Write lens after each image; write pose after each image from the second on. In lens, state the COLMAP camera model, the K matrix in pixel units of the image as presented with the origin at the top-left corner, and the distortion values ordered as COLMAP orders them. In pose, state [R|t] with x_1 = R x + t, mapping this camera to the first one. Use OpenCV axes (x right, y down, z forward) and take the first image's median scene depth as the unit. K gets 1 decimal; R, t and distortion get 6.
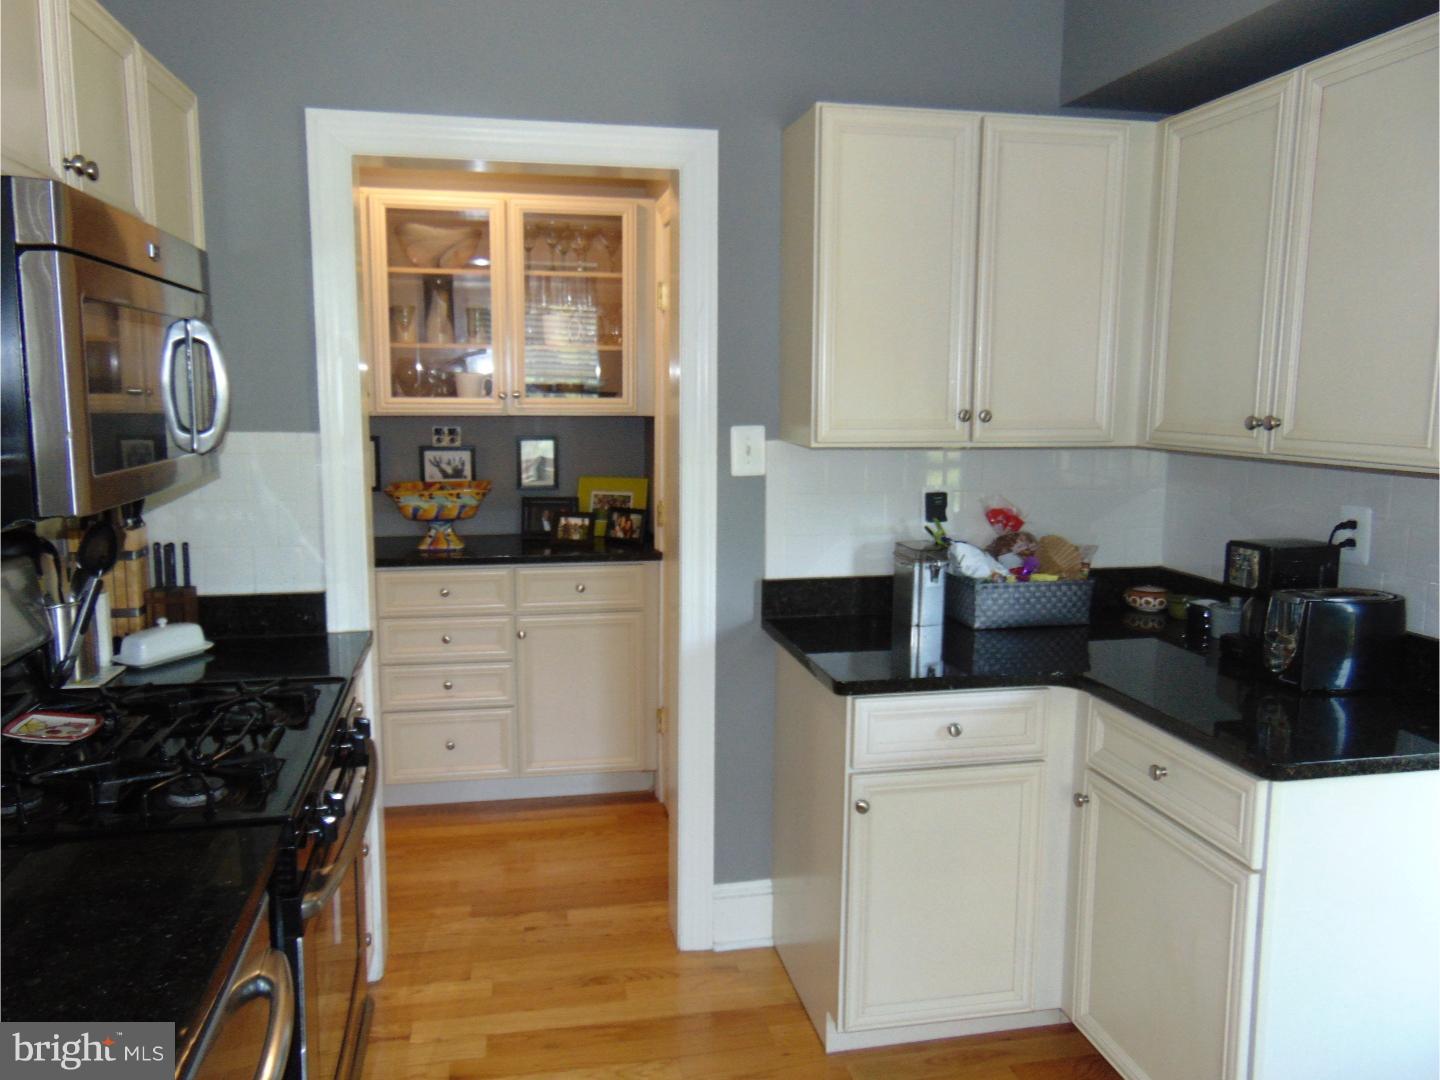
lens RADIAL K [[1099.7, 0, 717.4], [0, 1099.7, 535.4], [0, 0, 1]] dist [0.004867, 0.019569]
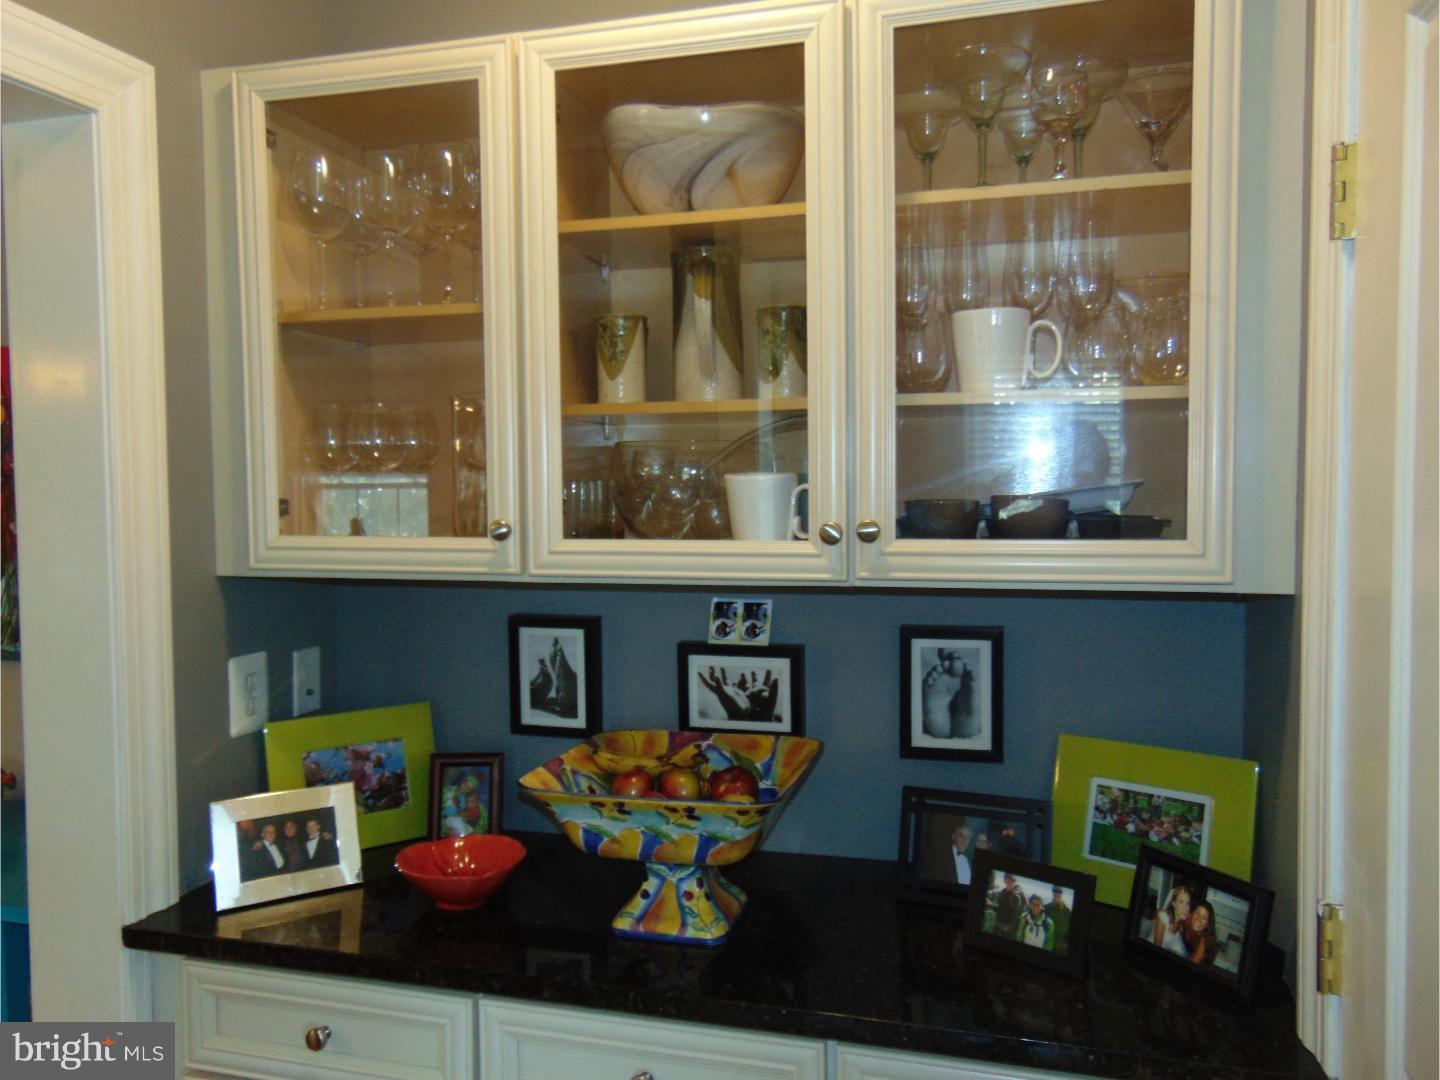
lens RADIAL K [[1099.7, 0, 721.6], [0, 1099.7, 537.1], [0, 0, 1]] dist [0.004867, 0.019569]
pose [[0.893478, 0.006899, -0.449054, -0.061288], [-0.047291, 0.995768, -0.078796, -0.091300], [0.446610, 0.091638, 0.890023, 0.629378]]
